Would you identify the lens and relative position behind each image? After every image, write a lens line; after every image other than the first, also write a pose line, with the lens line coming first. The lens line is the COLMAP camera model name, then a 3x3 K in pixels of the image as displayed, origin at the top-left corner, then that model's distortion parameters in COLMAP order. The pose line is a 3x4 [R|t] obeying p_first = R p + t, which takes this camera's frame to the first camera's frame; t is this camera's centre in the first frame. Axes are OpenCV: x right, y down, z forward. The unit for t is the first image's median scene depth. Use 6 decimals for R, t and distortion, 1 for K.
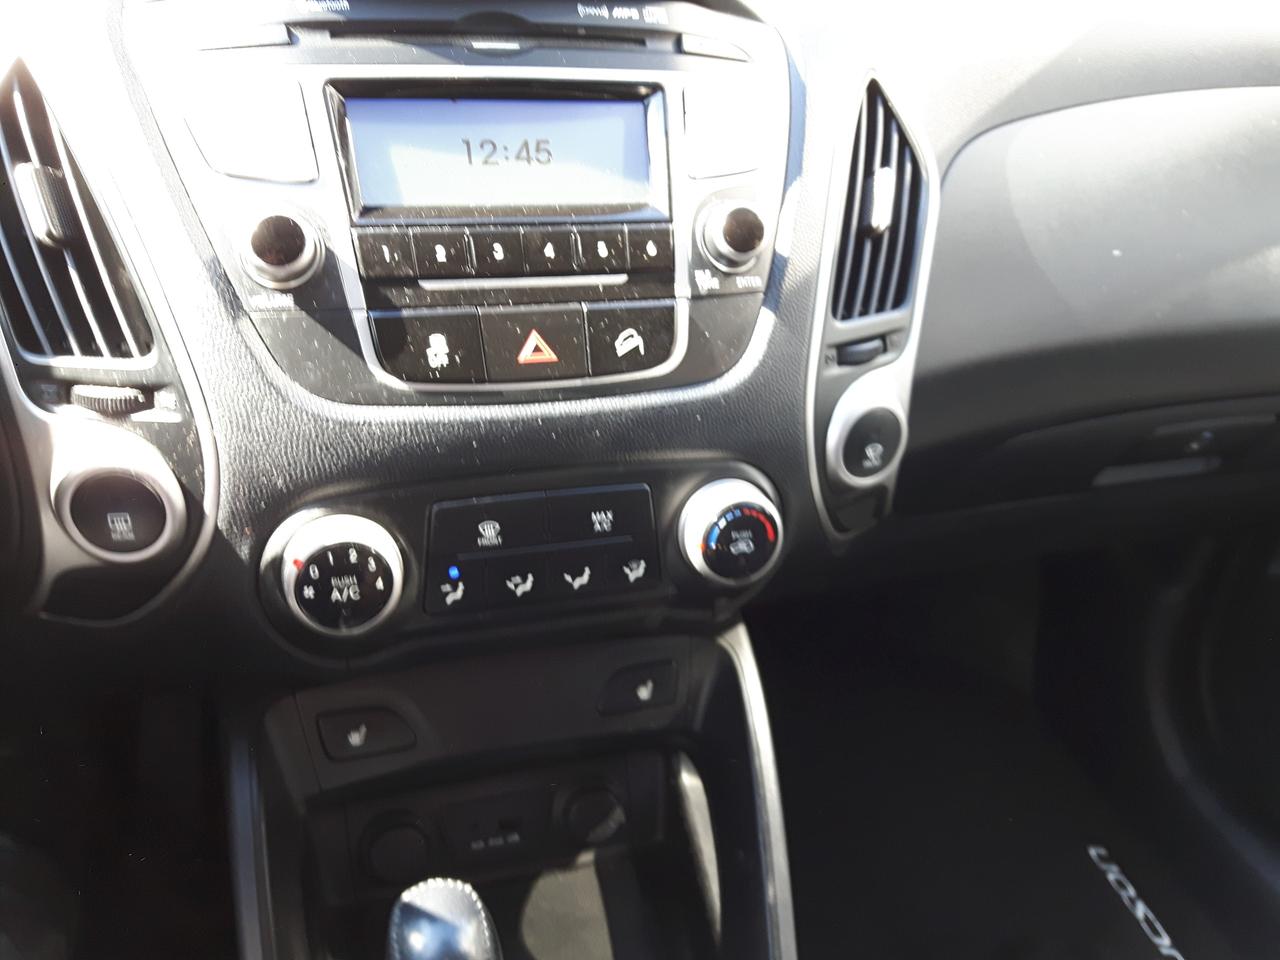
lens RADIAL K [[1050.3, 0, 633.9], [0, 1050.3, 484.0], [0, 0, 1]] dist [0.012833, -0.036230]
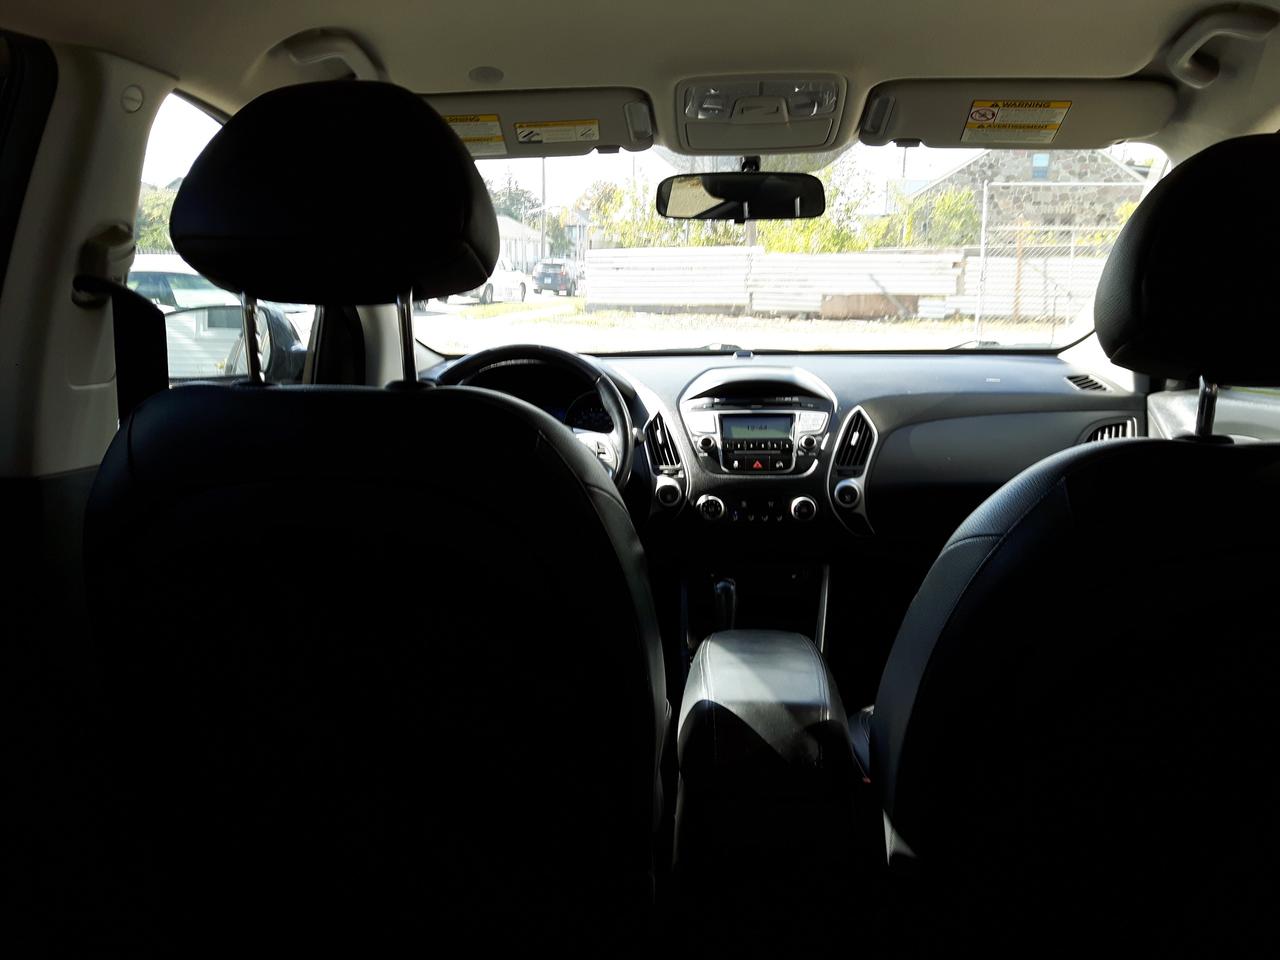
lens RADIAL K [[1050.3, 0, 637.7], [0, 1050.3, 478.7], [0, 0, 1]] dist [0.012833, -0.036230]
pose [[0.919839, -0.031843, -0.391001, 1.200529], [-0.132492, 0.912918, -0.386040, 1.744143], [0.369245, 0.406899, 0.835519, -2.946603]]
